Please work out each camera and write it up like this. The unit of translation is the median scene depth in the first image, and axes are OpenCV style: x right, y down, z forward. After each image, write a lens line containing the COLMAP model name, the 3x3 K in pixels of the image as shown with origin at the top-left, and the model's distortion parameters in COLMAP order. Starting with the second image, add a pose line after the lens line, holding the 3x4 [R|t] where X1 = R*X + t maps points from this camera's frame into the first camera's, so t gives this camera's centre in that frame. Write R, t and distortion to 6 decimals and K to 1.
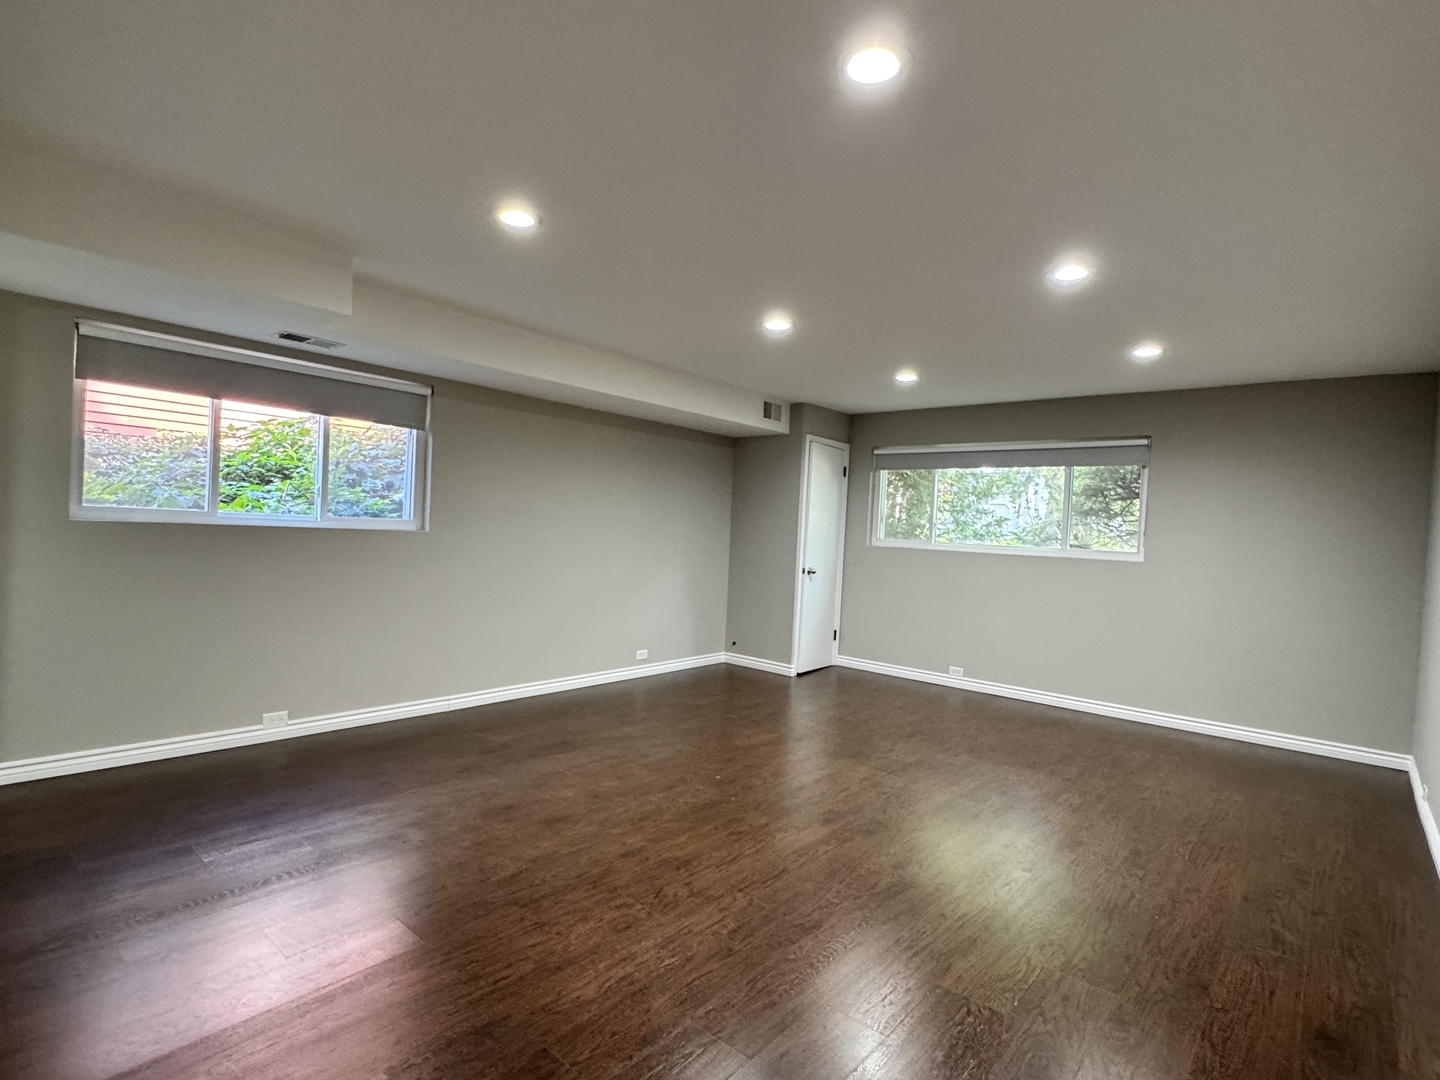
lens RADIAL K [[716.9, 0, 720.0], [0, 716.9, 540.0], [0, 0, 1]] dist [-0.000626, 0.000119]
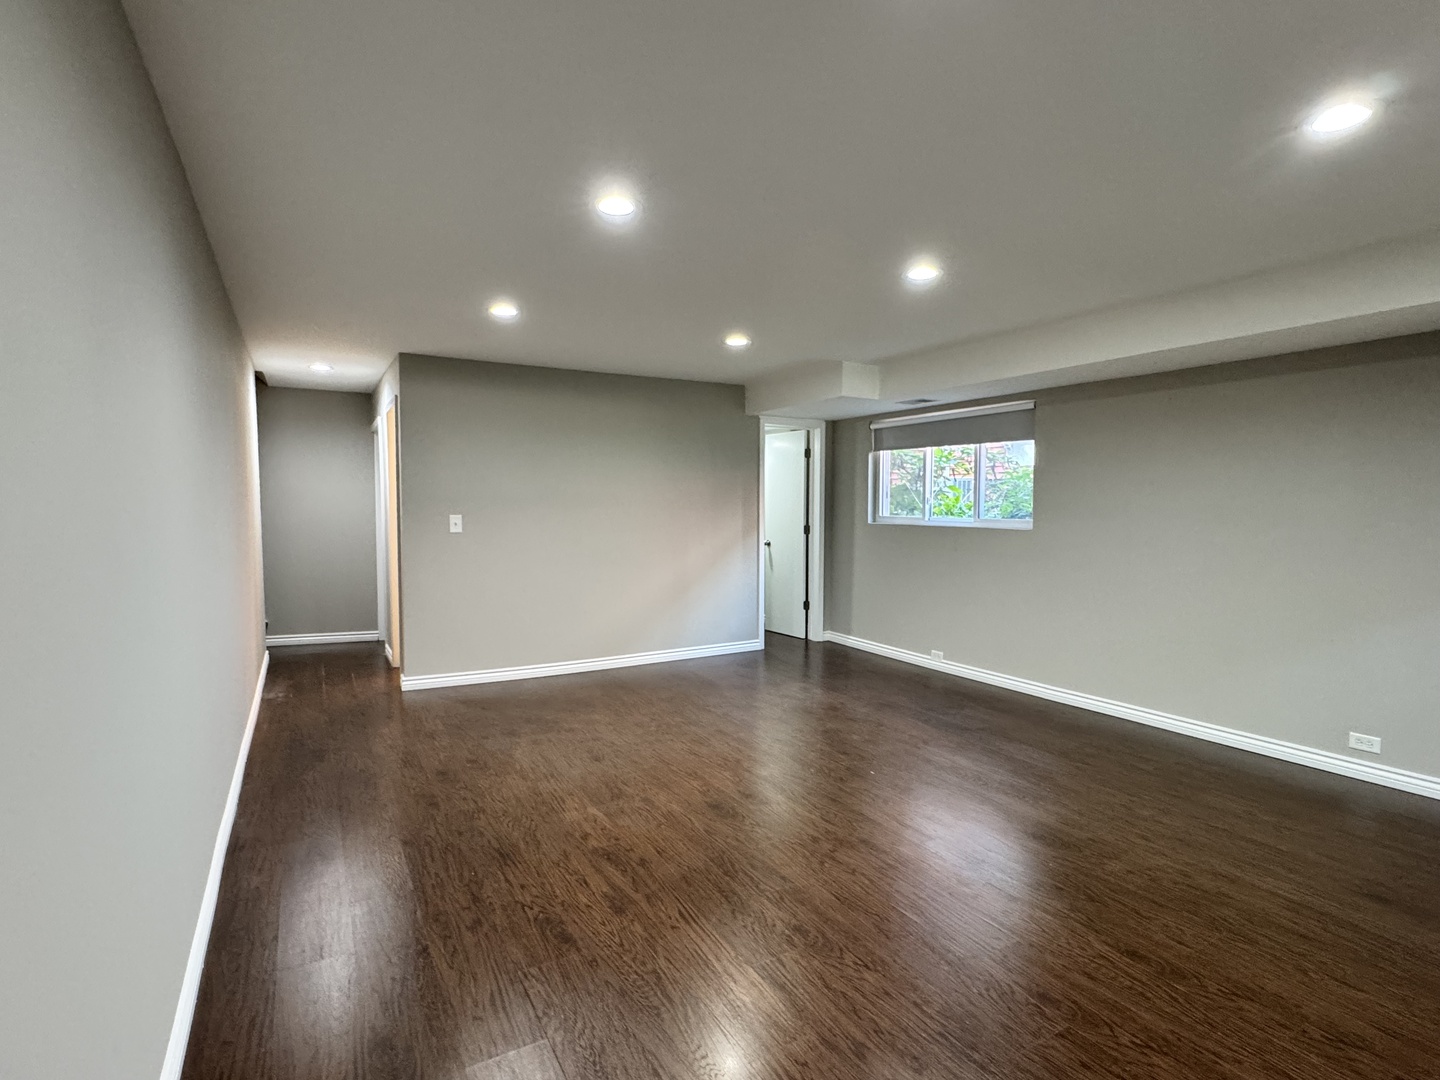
lens RADIAL K [[716.9, 0, 720.0], [0, 716.9, 540.0], [0, 0, 1]] dist [-0.000626, 0.000119]
pose [[-0.322239, -0.002693, -0.946654, 0.934686], [-0.033484, 0.999403, 0.008555, 0.012207], [0.946066, 0.034454, -0.322137, 1.046019]]
